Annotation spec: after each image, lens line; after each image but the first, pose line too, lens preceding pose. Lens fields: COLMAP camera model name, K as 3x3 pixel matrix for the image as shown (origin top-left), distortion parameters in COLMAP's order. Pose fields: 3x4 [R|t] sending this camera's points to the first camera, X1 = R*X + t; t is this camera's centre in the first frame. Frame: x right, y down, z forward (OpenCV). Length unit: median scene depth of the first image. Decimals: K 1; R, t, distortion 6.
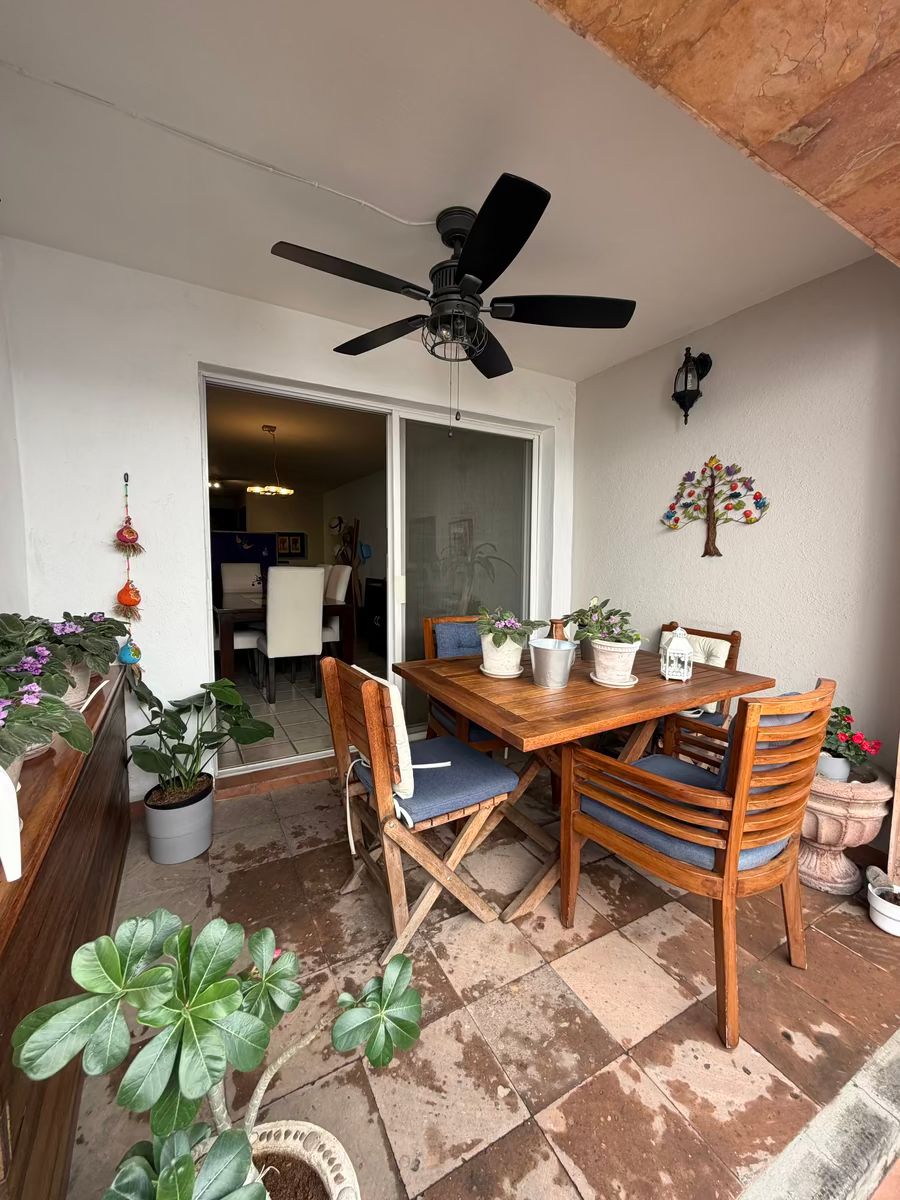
lens RADIAL K [[482.5, 0, 454.4], [0, 482.5, 599.1], [0, 0, 1]] dist [0.001745, -0.000093]
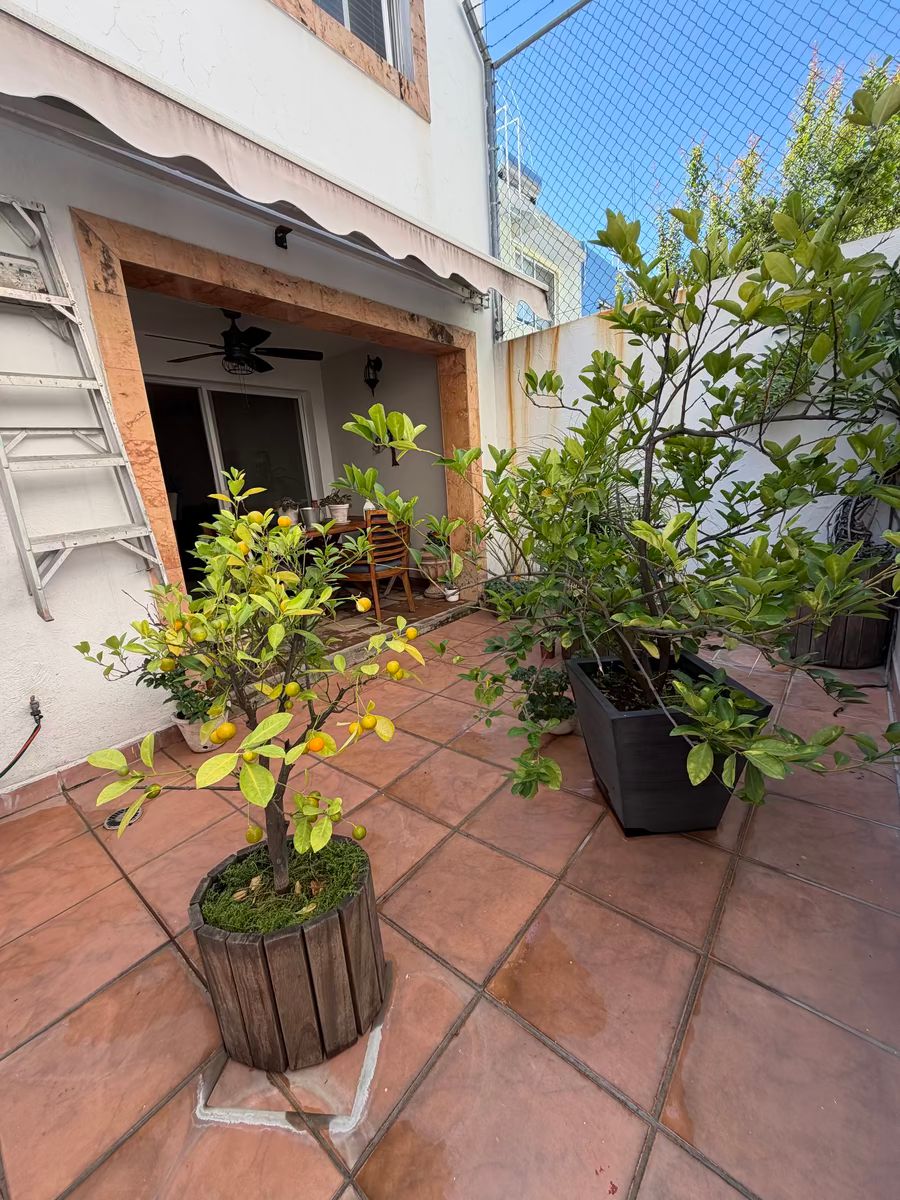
lens RADIAL K [[482.5, 0, 444.9], [0, 482.5, 602.5], [0, 0, 1]] dist [0.001745, -0.000093]
pose [[0.933991, -0.162089, 0.318414, -0.000679], [0.110072, 0.978366, 0.175168, 0.140850], [-0.339919, -0.128557, 0.931627, -1.032826]]
